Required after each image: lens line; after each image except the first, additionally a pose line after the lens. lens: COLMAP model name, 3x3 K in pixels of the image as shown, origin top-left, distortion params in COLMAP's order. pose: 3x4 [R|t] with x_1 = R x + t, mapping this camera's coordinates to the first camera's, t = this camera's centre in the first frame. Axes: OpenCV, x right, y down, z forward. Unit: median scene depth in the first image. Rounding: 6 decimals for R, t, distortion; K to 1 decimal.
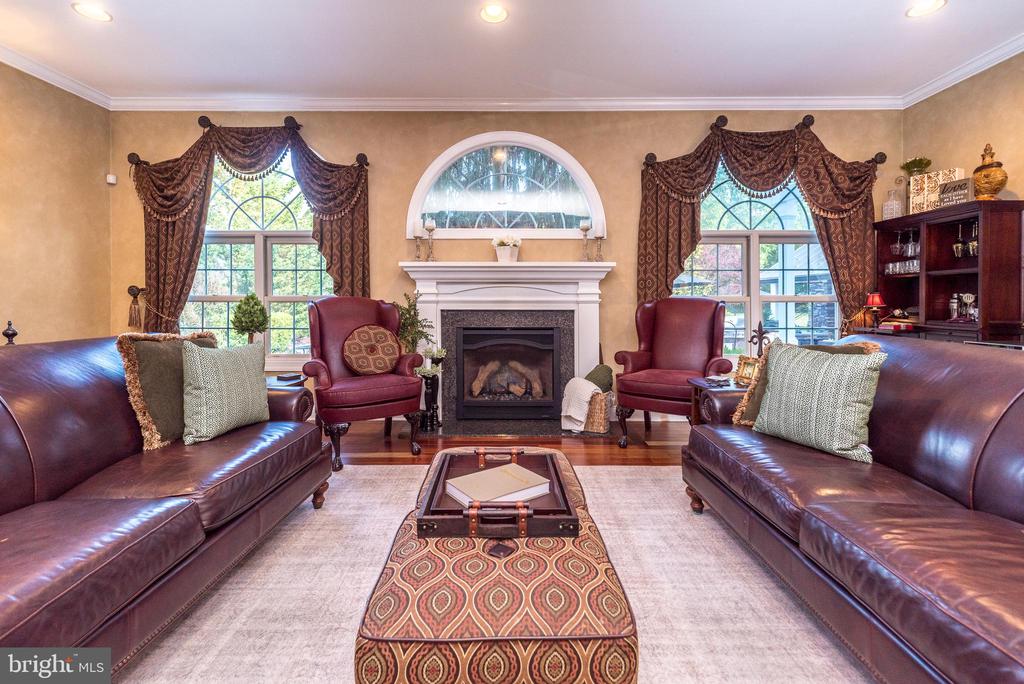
lens RADIAL K [[449.3, 0, 510.8], [0, 449.3, 304.8], [0, 0, 1]] dist [0.004259, 0.001398]
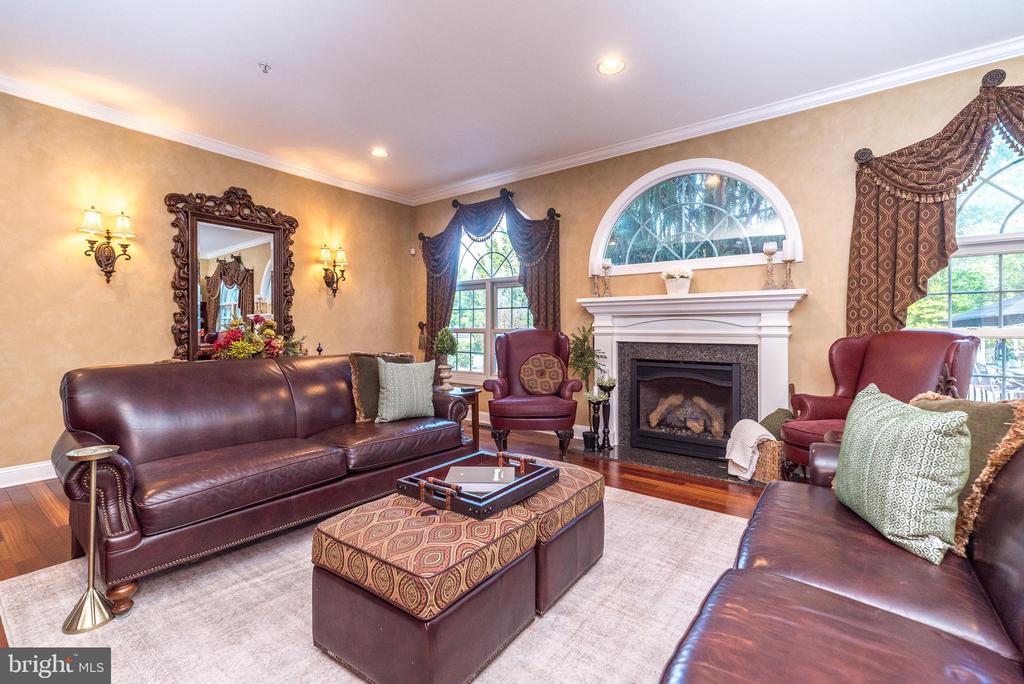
lens RADIAL K [[449.3, 0, 534.6], [0, 449.3, 334.1], [0, 0, 1]] dist [0.004259, 0.001398]
pose [[0.811087, 0.007444, -0.584879, 0.319730], [-0.010626, 0.999942, -0.002010, -0.002474], [0.584829, 0.007845, 0.811118, 0.018546]]
